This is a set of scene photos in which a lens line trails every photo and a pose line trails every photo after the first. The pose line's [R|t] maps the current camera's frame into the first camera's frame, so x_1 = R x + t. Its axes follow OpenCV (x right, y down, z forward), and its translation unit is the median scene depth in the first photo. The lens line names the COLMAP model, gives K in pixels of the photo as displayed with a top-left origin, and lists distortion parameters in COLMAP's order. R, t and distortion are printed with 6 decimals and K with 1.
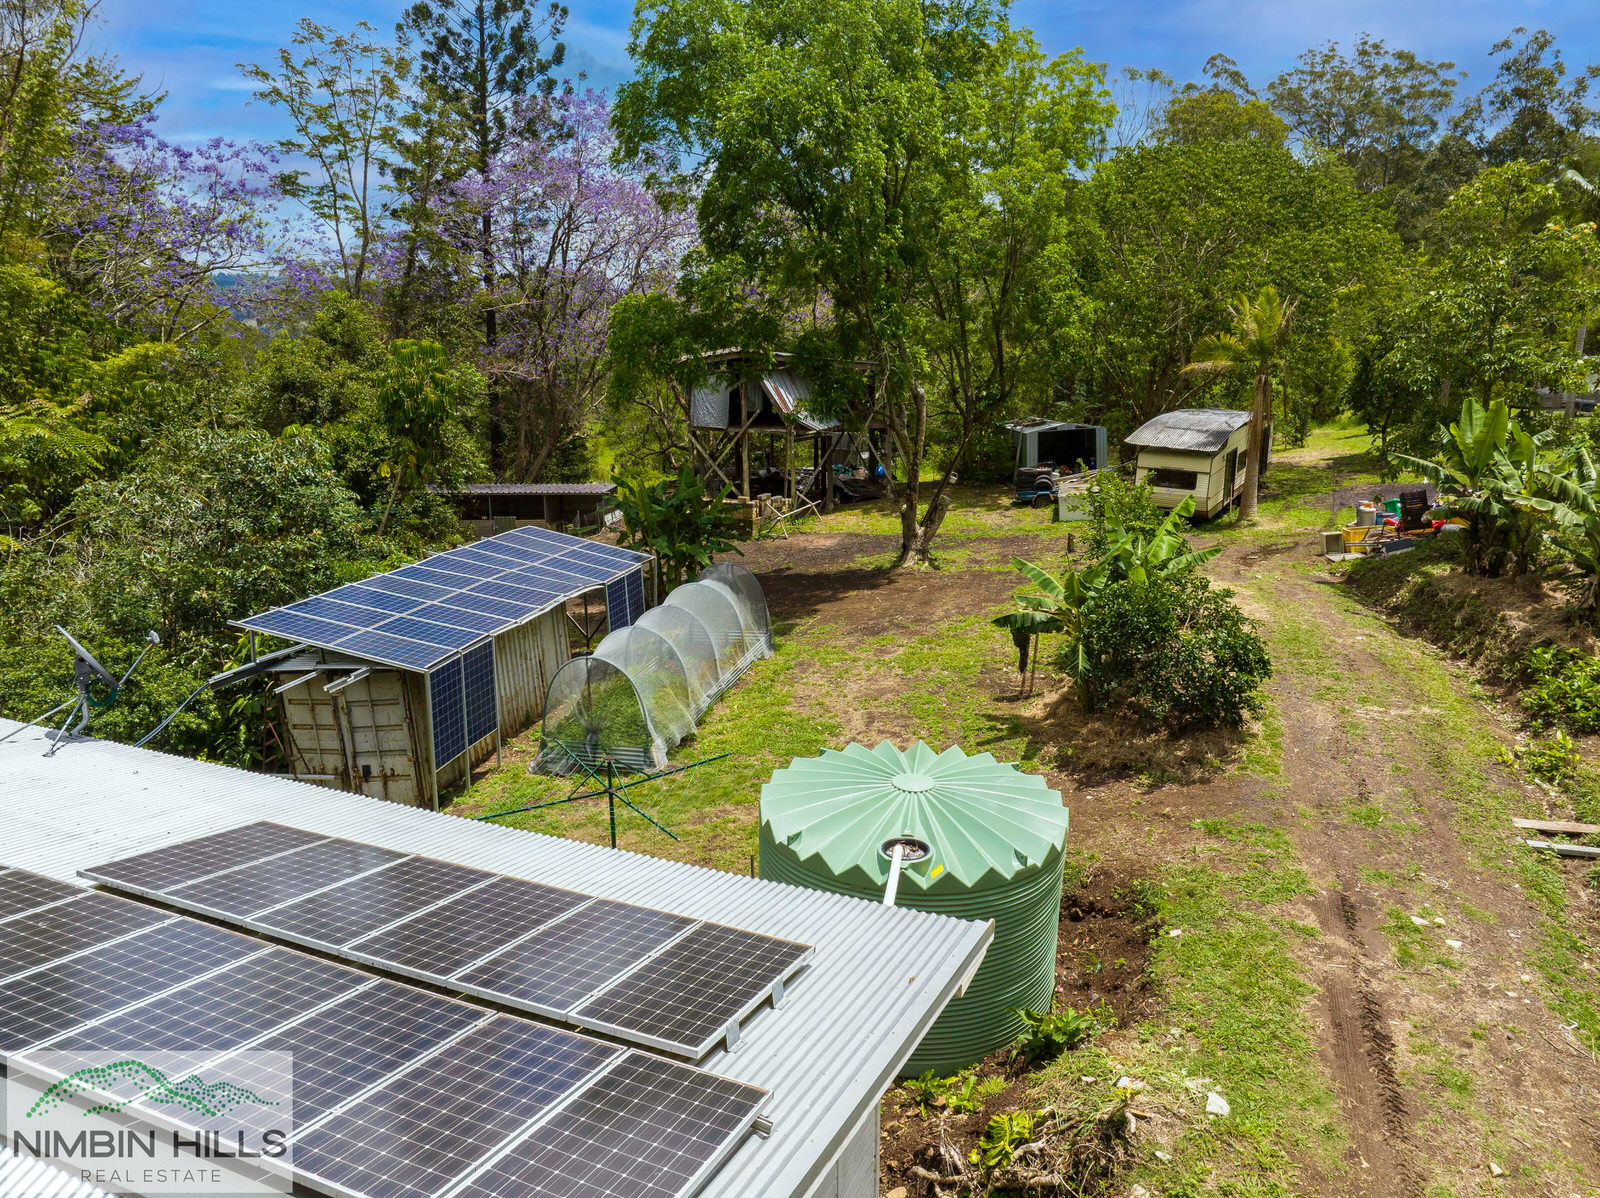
lens RADIAL K [[1125.9, 0, 808.5], [0, 1125.9, 580.4], [0, 0, 1]] dist [-0.029610, -0.034369]
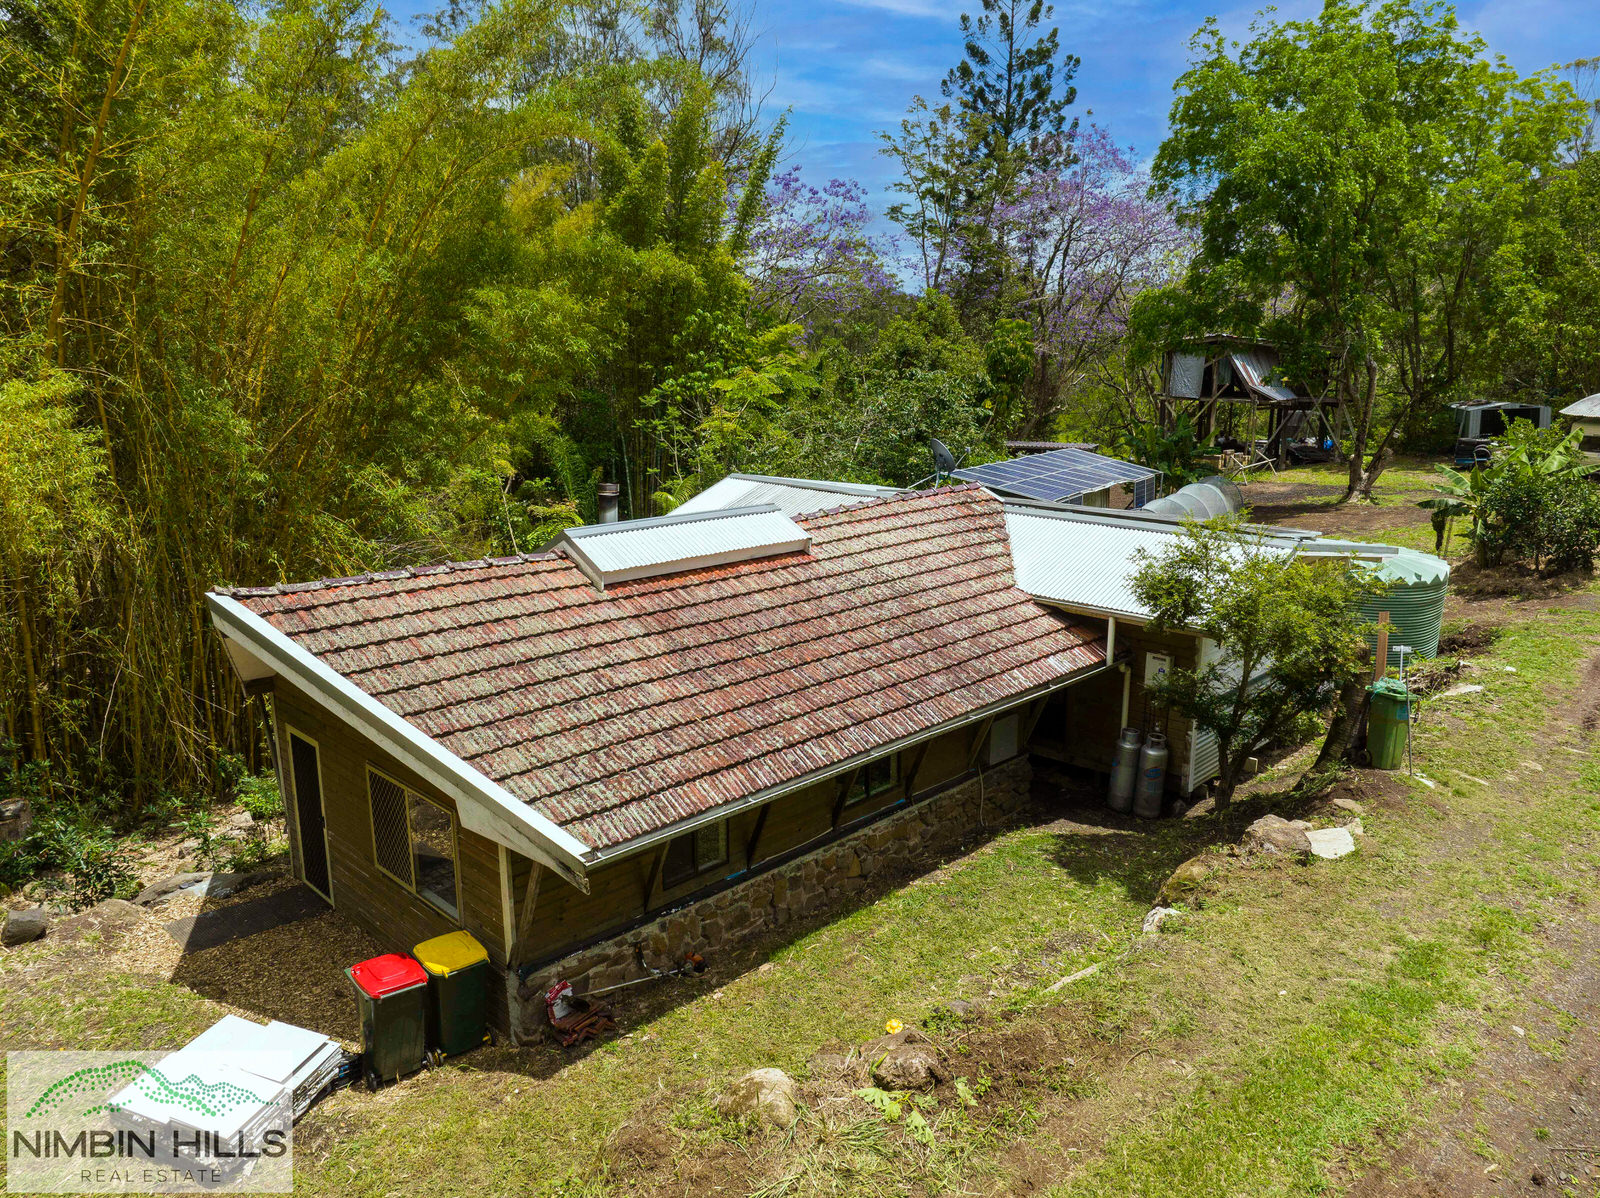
lens RADIAL K [[1126.3, 0, 805.2], [0, 1126.3, 588.4], [0, 0, 1]] dist [-0.061104, 0.034435]
pose [[0.934182, 0.076934, -0.348403, -0.035031], [-0.074712, 0.997008, 0.019831, 0.084840], [0.348886, 0.007504, 0.937135, -0.313754]]
